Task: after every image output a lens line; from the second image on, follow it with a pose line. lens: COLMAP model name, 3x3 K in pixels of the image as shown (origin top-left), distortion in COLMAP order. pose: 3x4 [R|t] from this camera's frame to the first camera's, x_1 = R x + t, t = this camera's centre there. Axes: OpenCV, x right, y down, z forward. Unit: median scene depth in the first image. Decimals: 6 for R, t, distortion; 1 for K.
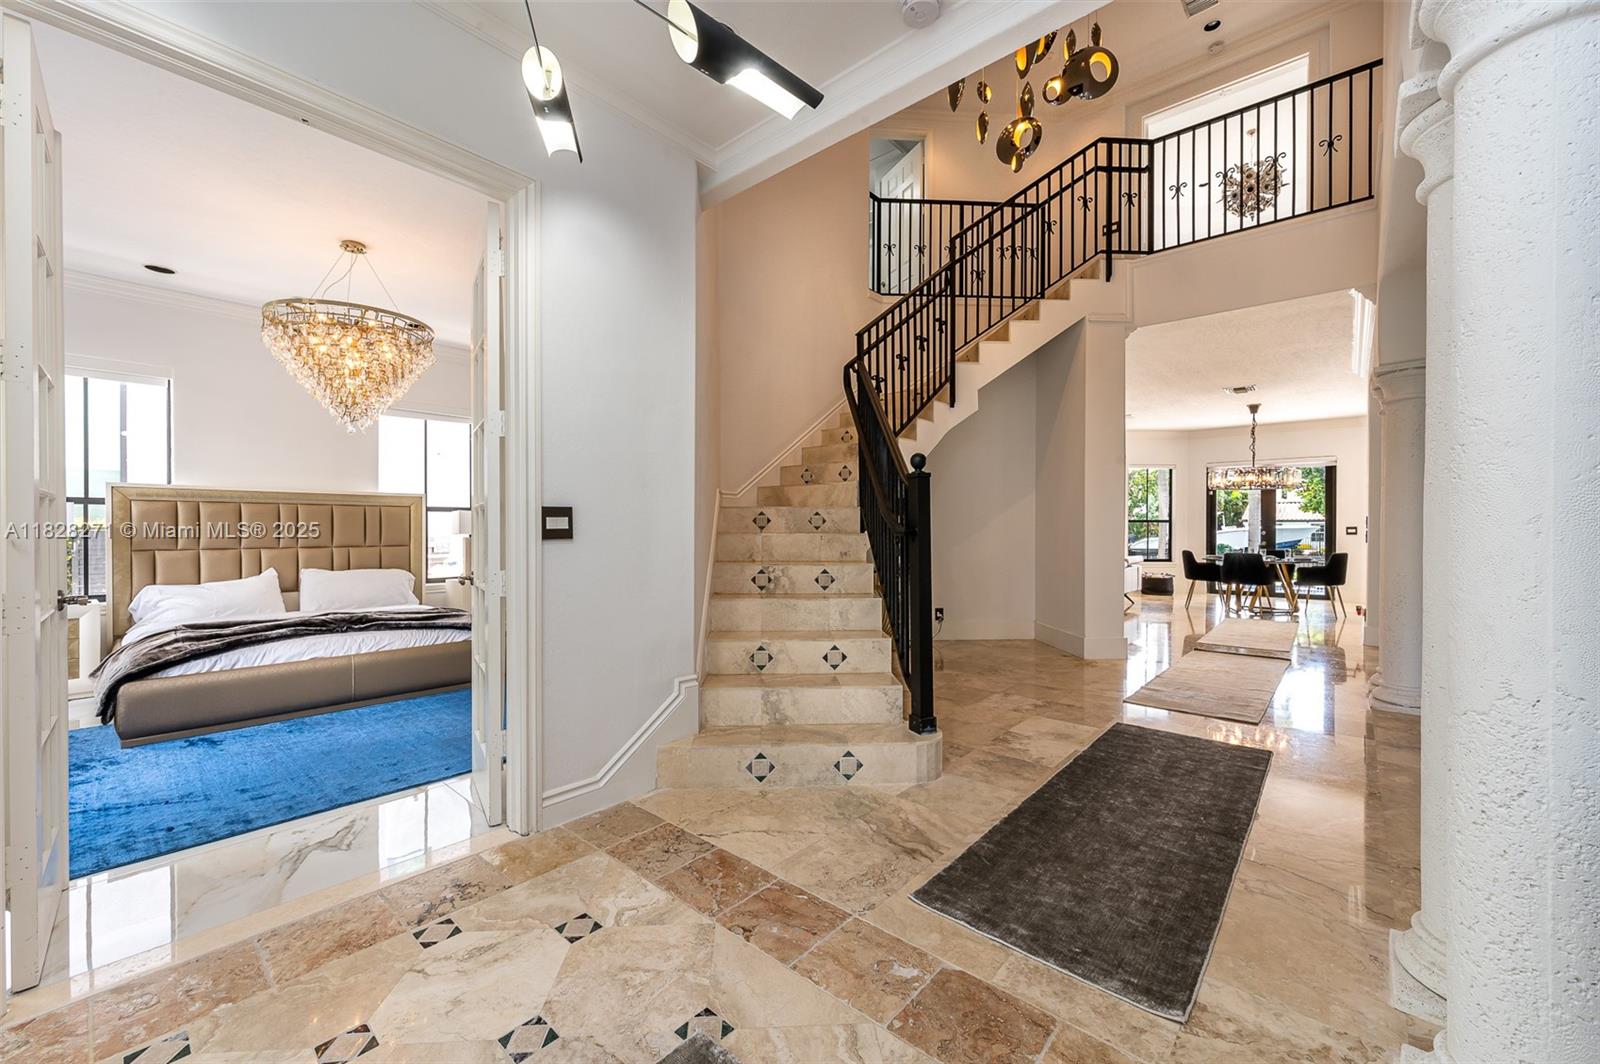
lens RADIAL K [[623.9, 0, 800.0], [0, 623.9, 532.0], [0, 0, 1]] dist [0.000209, -0.000061]
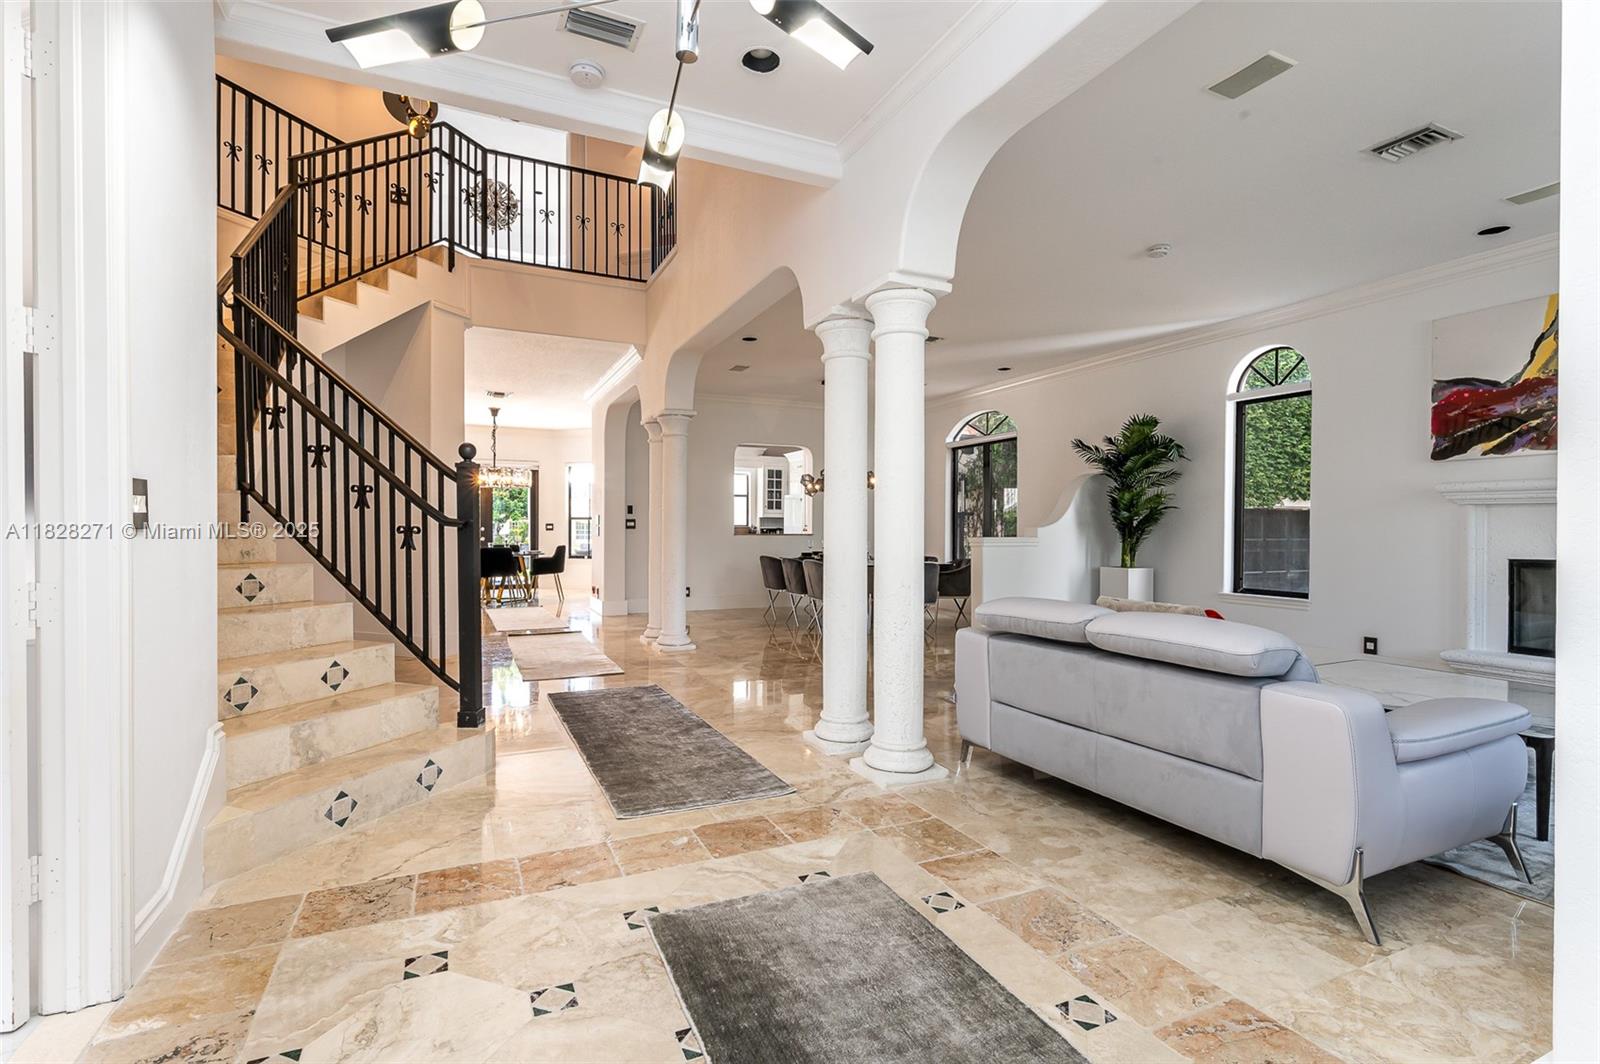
lens RADIAL K [[725.2, 0, 795.7], [0, 725.2, 533.9], [0, 0, 1]] dist [-0.001496, 0.000572]
pose [[0.416157, -0.005823, 0.909274, -0.532447], [0.000287, 0.999980, 0.006273, 0.007687], [-0.909293, -0.002349, 0.416150, 0.047494]]
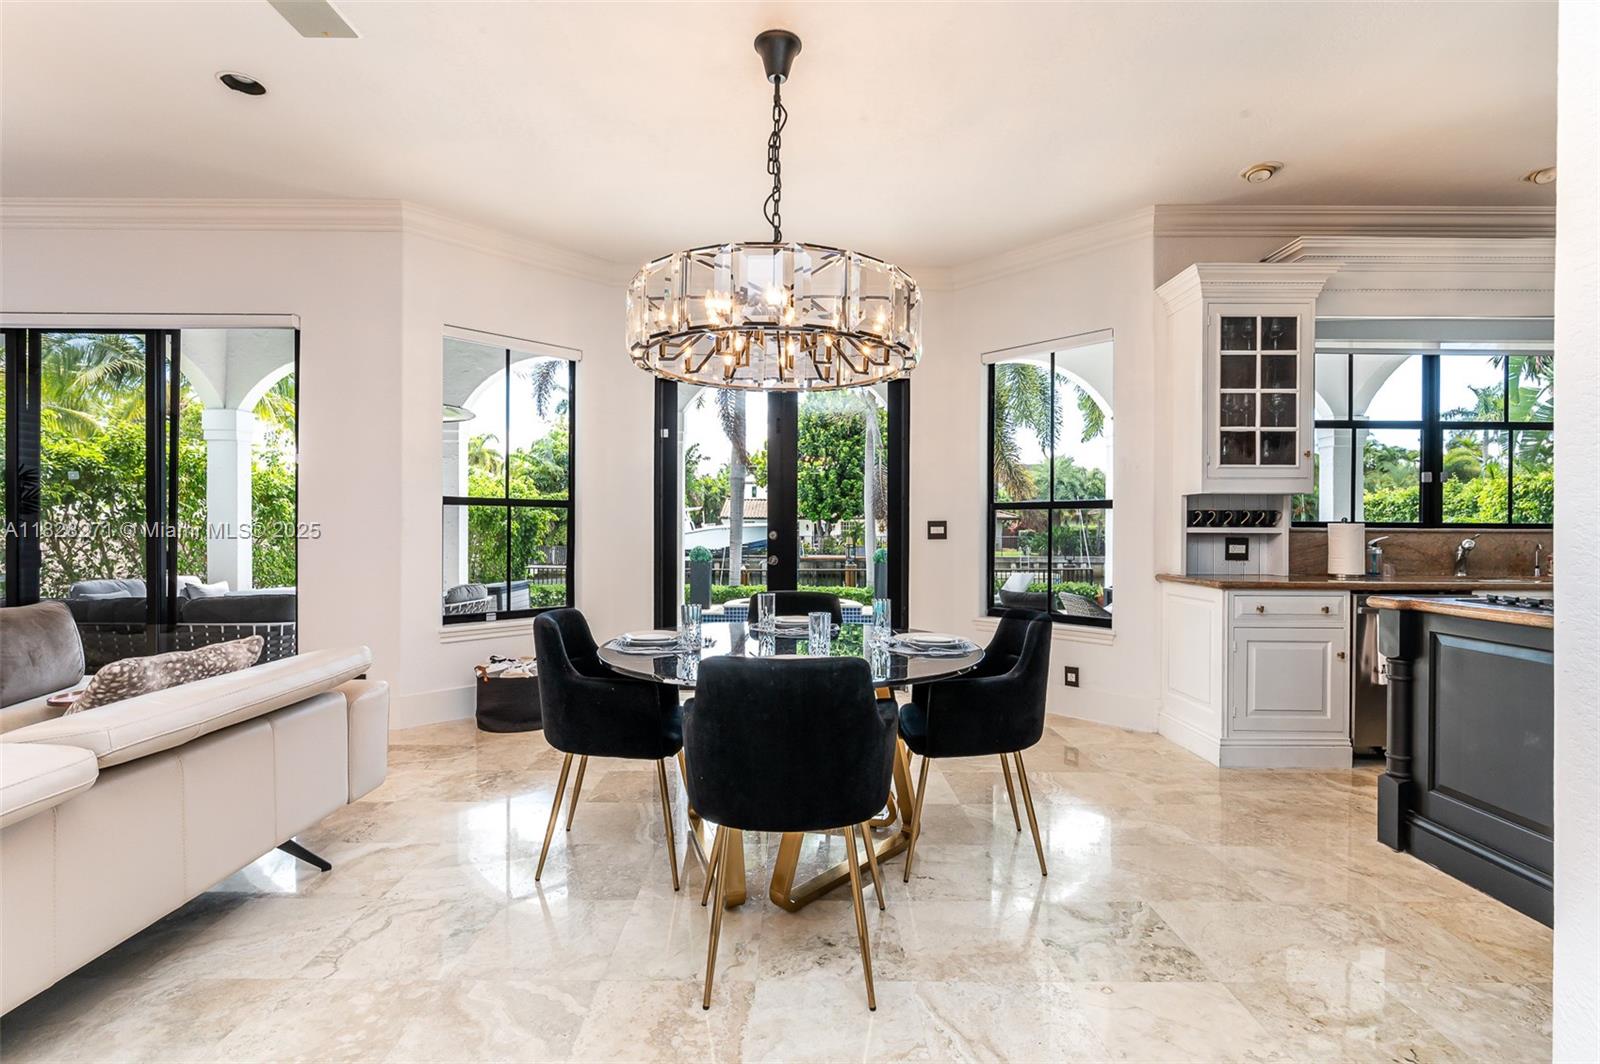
lens RADIAL K [[725.2, 0, 795.7], [0, 725.2, 533.9], [0, 0, 1]] dist [-0.001496, 0.000572]
pose [[0.750446, -0.005523, 0.660909, 1.579475], [0.002073, 0.999980, 0.006003, -0.008925], [-0.660929, -0.003135, 0.750442, 2.277224]]
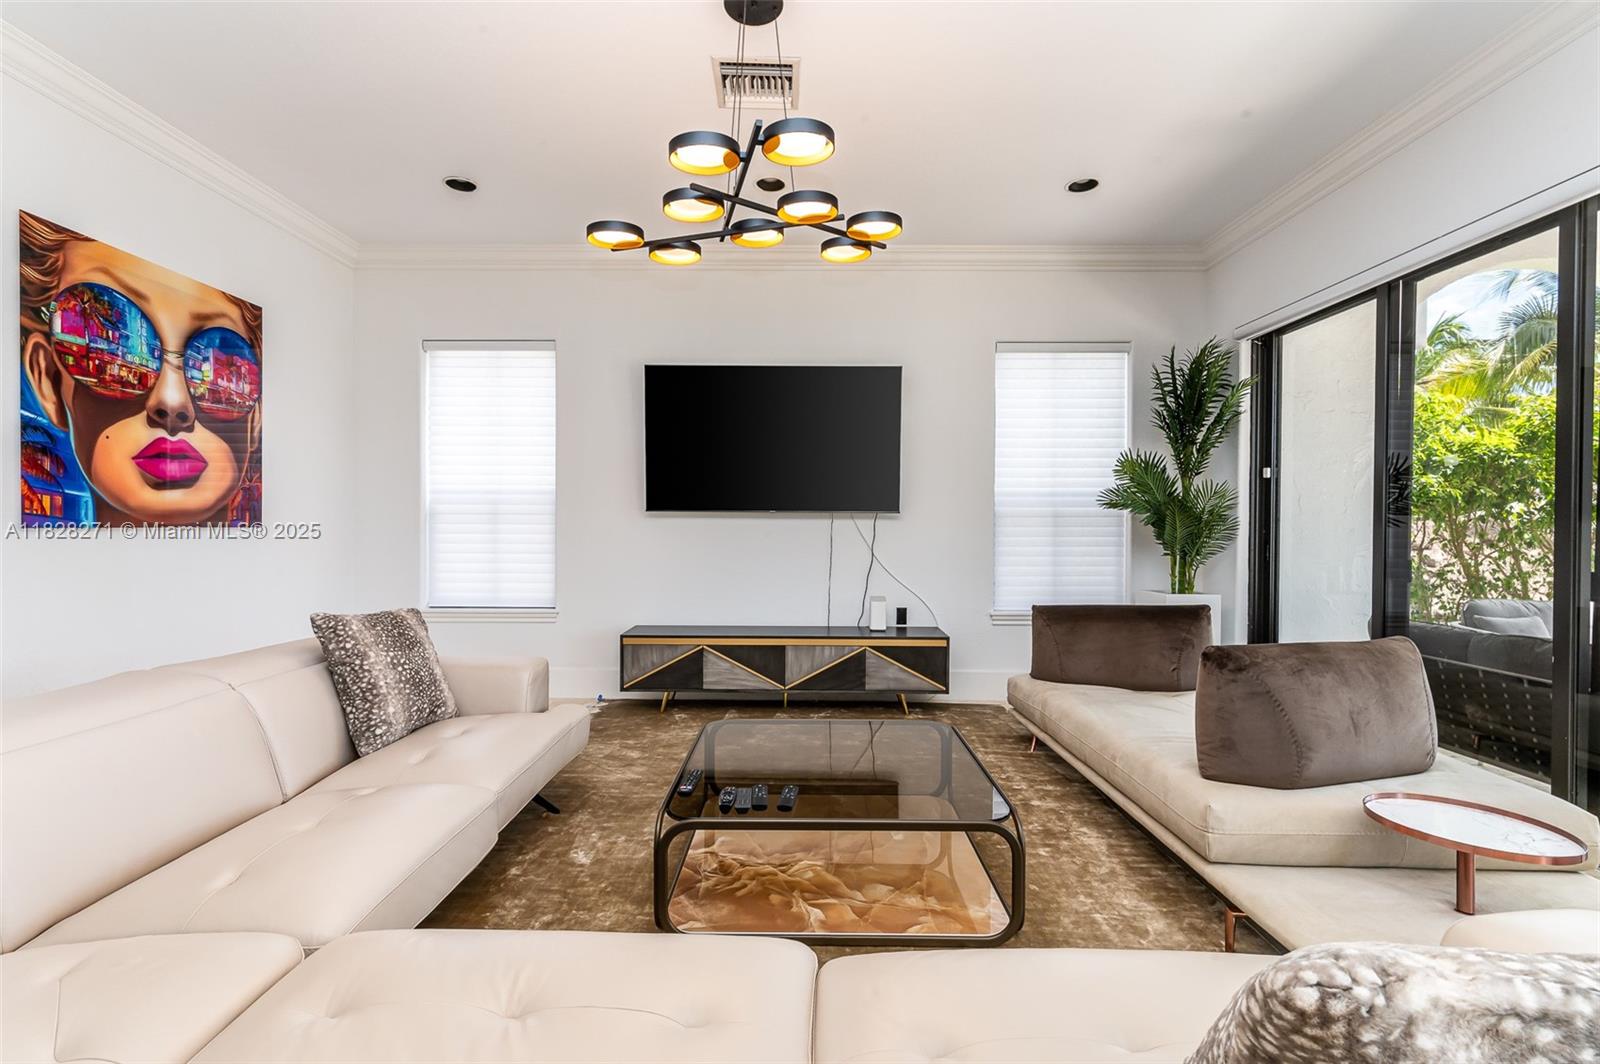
lens RADIAL K [[707.3, 0, 794.9], [0, 707.3, 533.4], [0, 0, 1]] dist [-0.001764, 0.000327]
pose [[0.657034, 0.005419, -0.753841, 1.602028], [-0.004730, 0.999984, 0.003066, -0.011022], [0.753846, 0.001551, 0.657049, 2.889690]]
